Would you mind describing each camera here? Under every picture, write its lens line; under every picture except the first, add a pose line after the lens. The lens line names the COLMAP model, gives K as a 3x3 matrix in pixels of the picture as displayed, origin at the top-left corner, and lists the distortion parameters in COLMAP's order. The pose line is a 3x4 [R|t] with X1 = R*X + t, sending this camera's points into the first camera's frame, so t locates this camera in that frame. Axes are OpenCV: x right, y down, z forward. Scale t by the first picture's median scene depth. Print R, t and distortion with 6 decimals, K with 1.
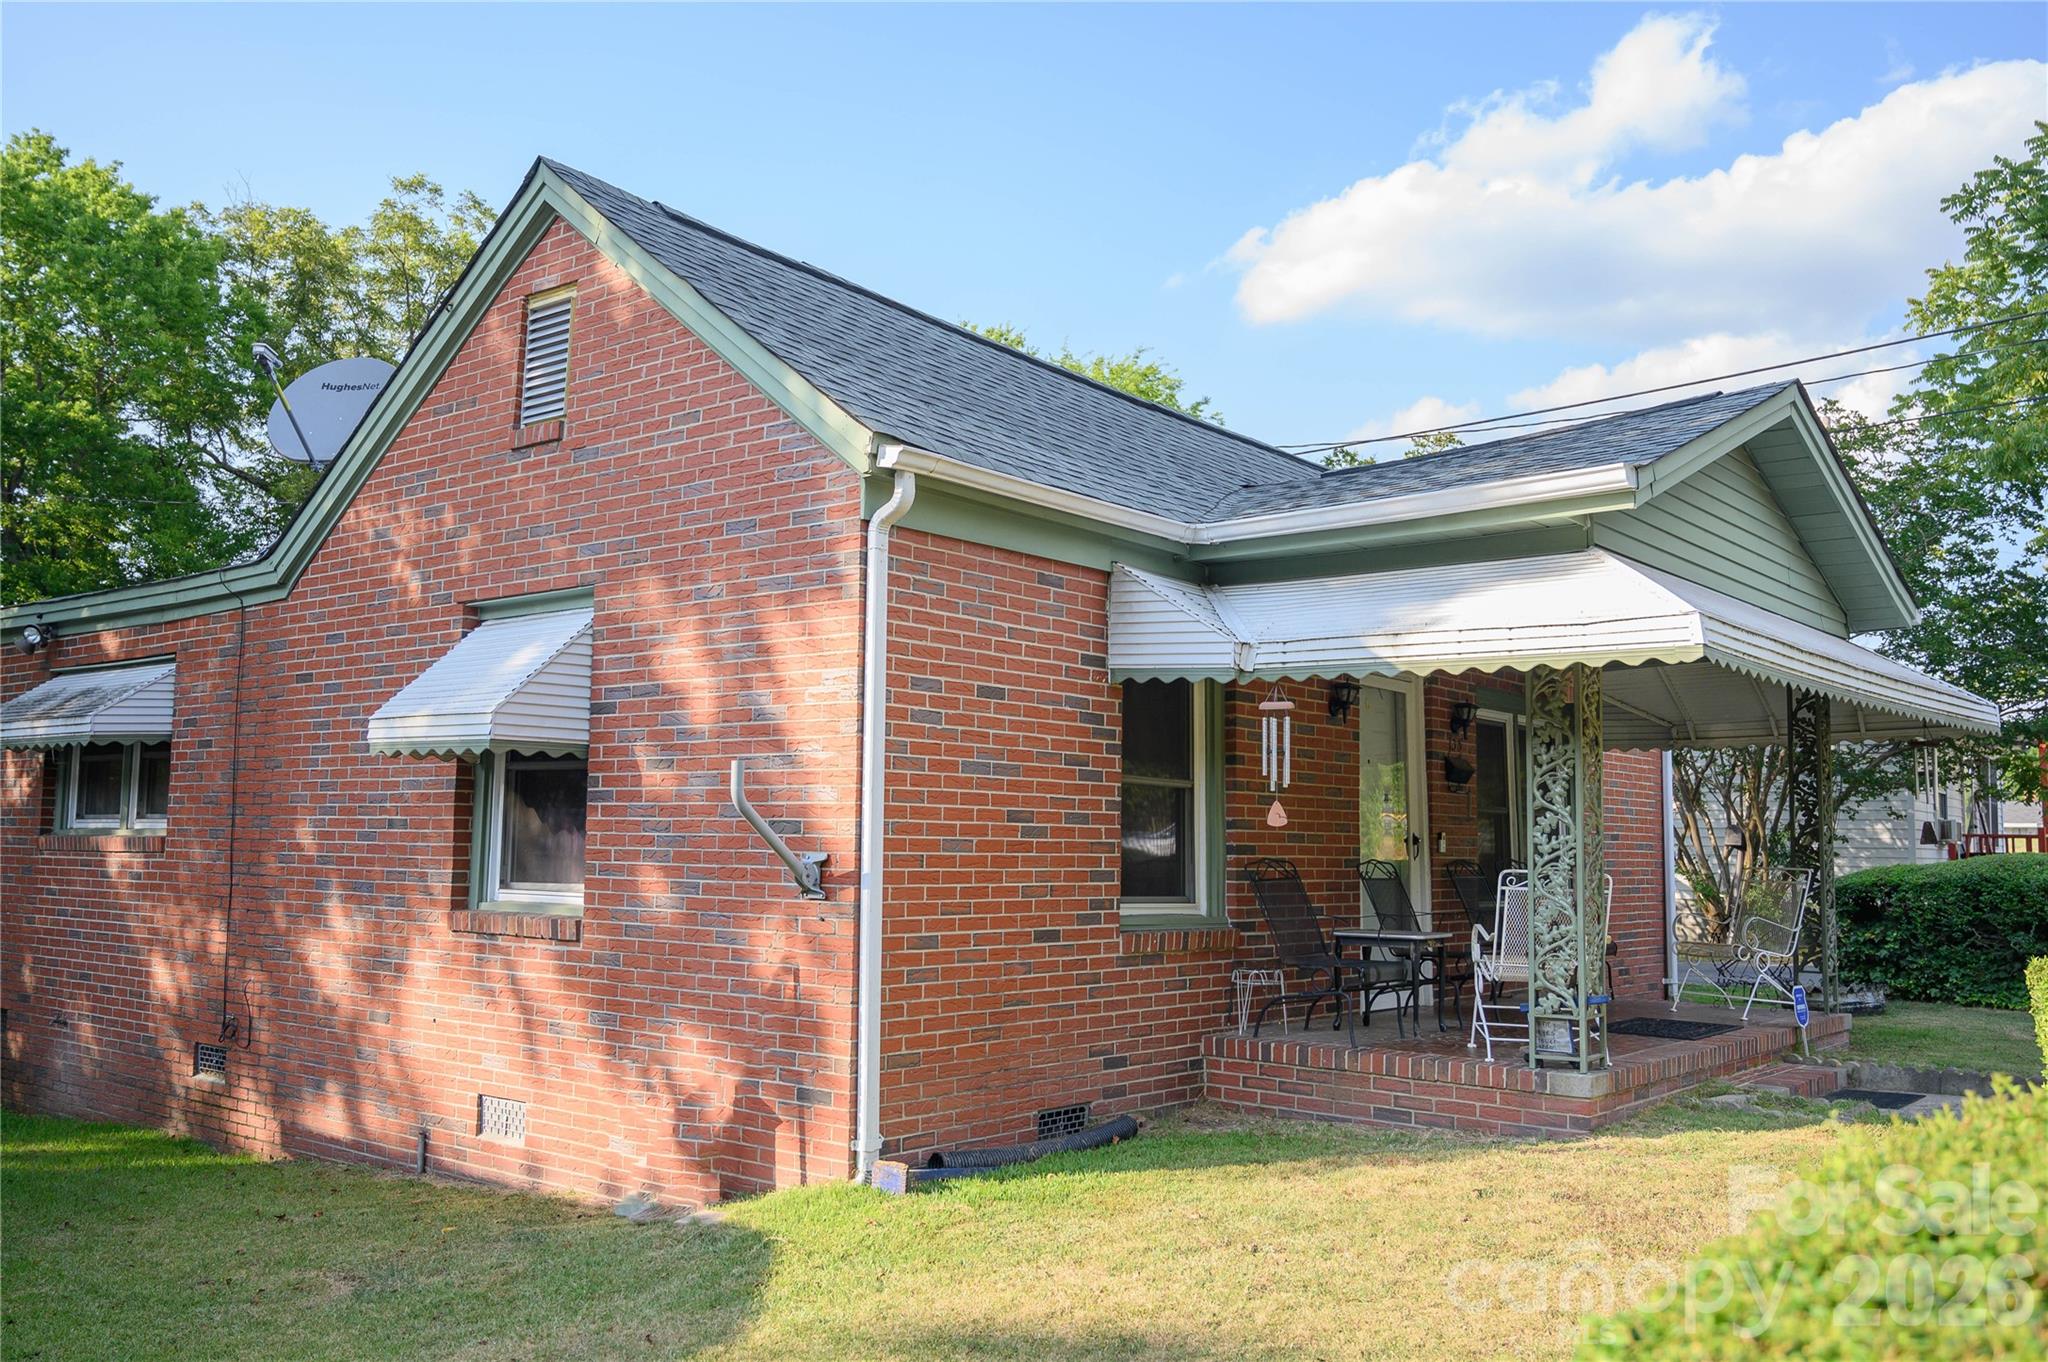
lens RADIAL K [[1716.2, 0, 1024.3], [0, 1716.2, 674.9], [0, 0, 1]] dist [-0.014181, -0.001851]
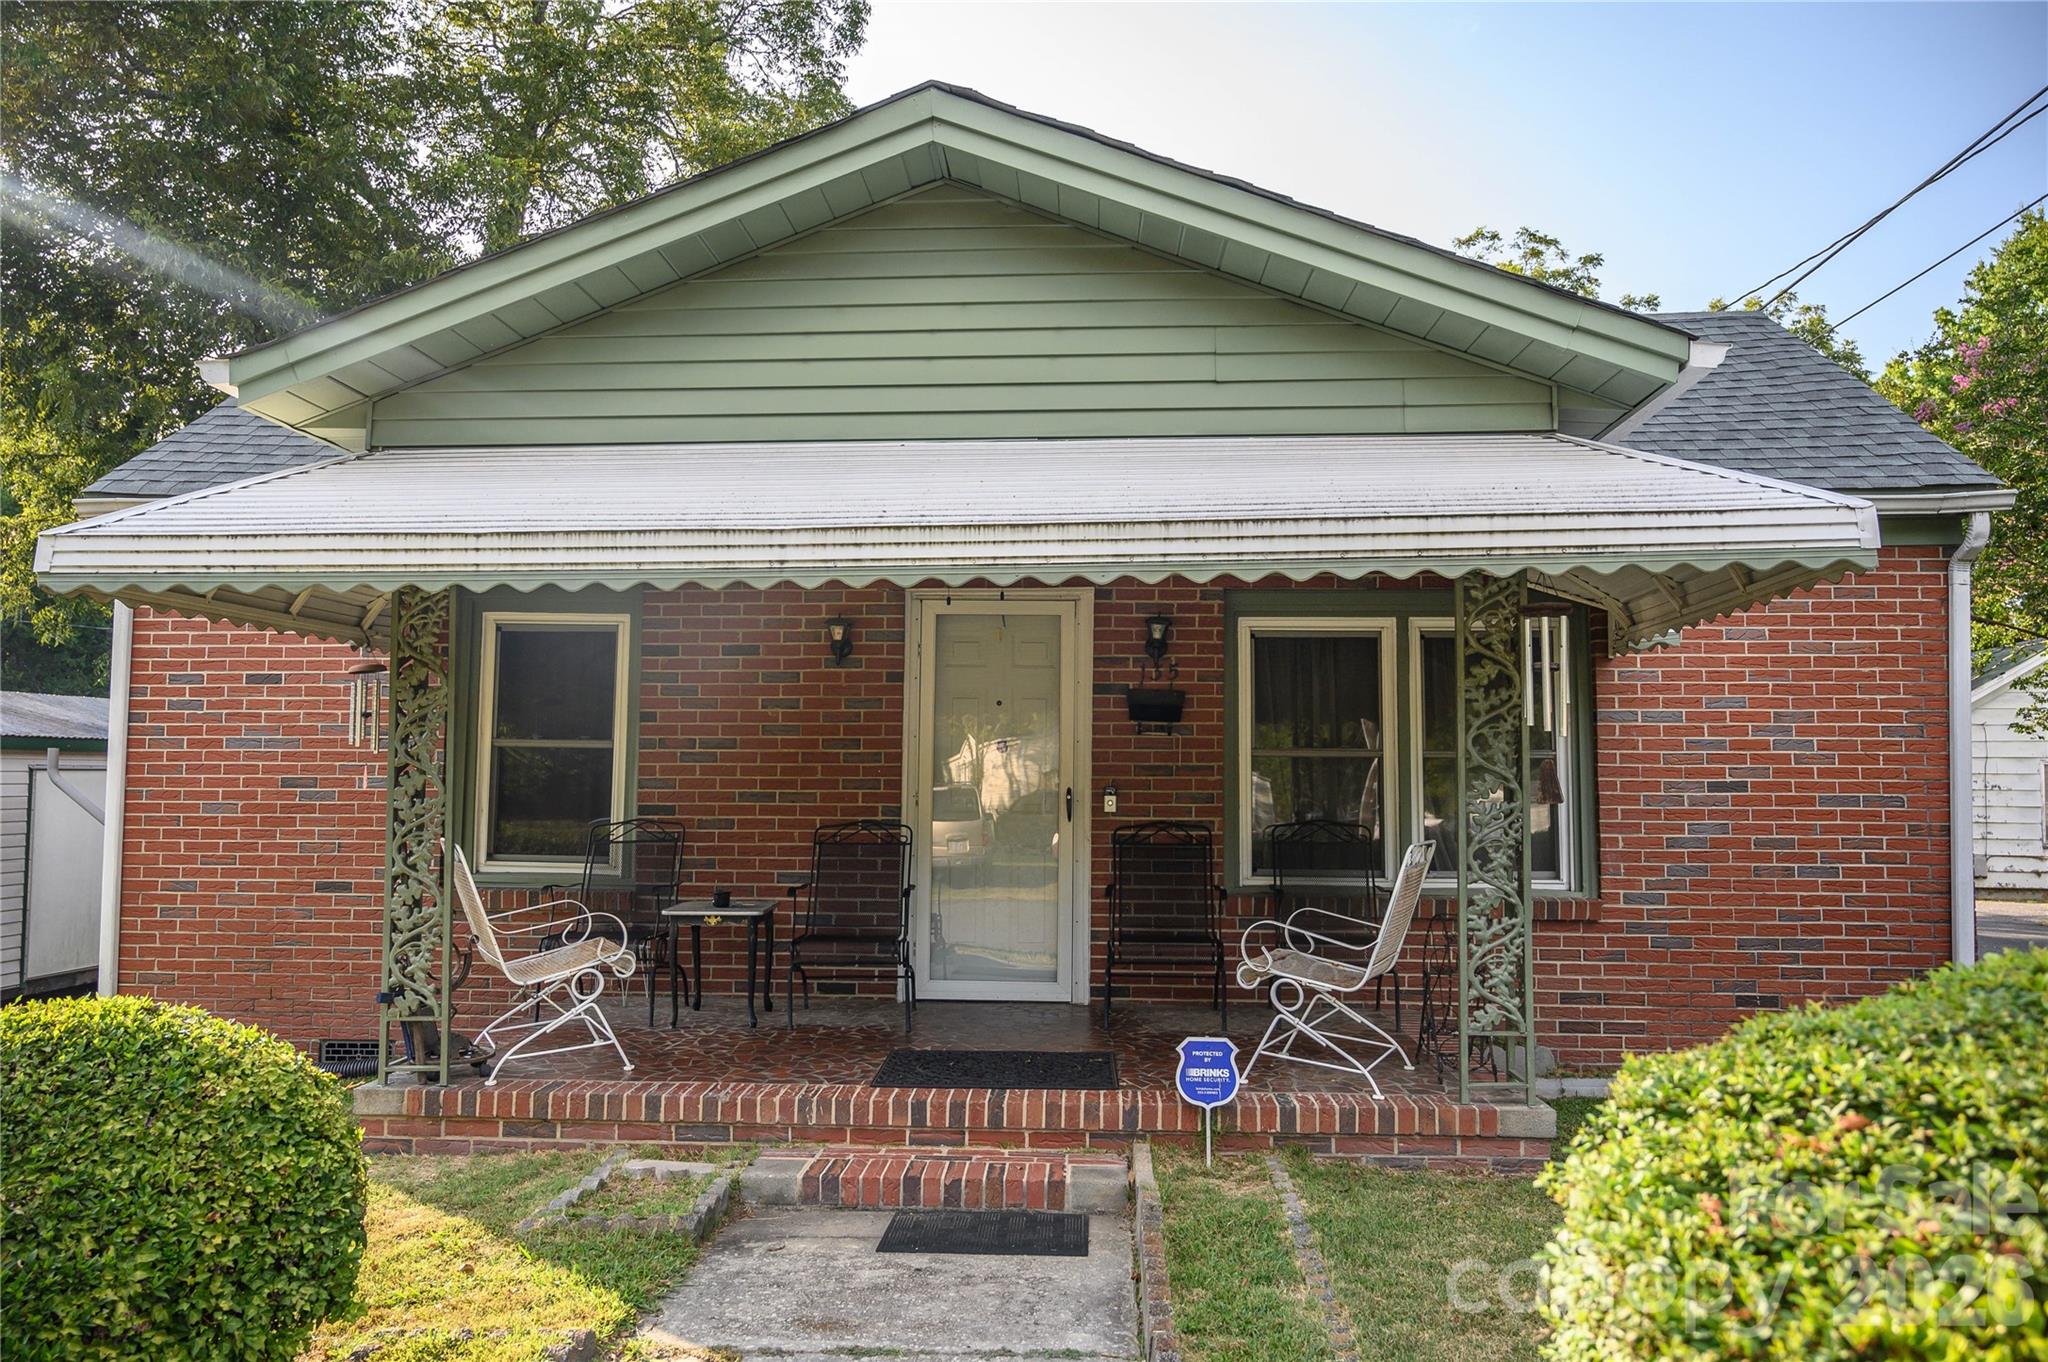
lens RADIAL K [[1354.1, 0, 1024.8], [0, 1354.1, 692.9], [0, 0, 1]] dist [0.005476, 0.000970]
pose [[0.562532, -0.064873, -0.824226, 1.056039], [0.087572, 0.995984, -0.018623, 0.084122], [0.822125, -0.061703, 0.565954, 0.909405]]
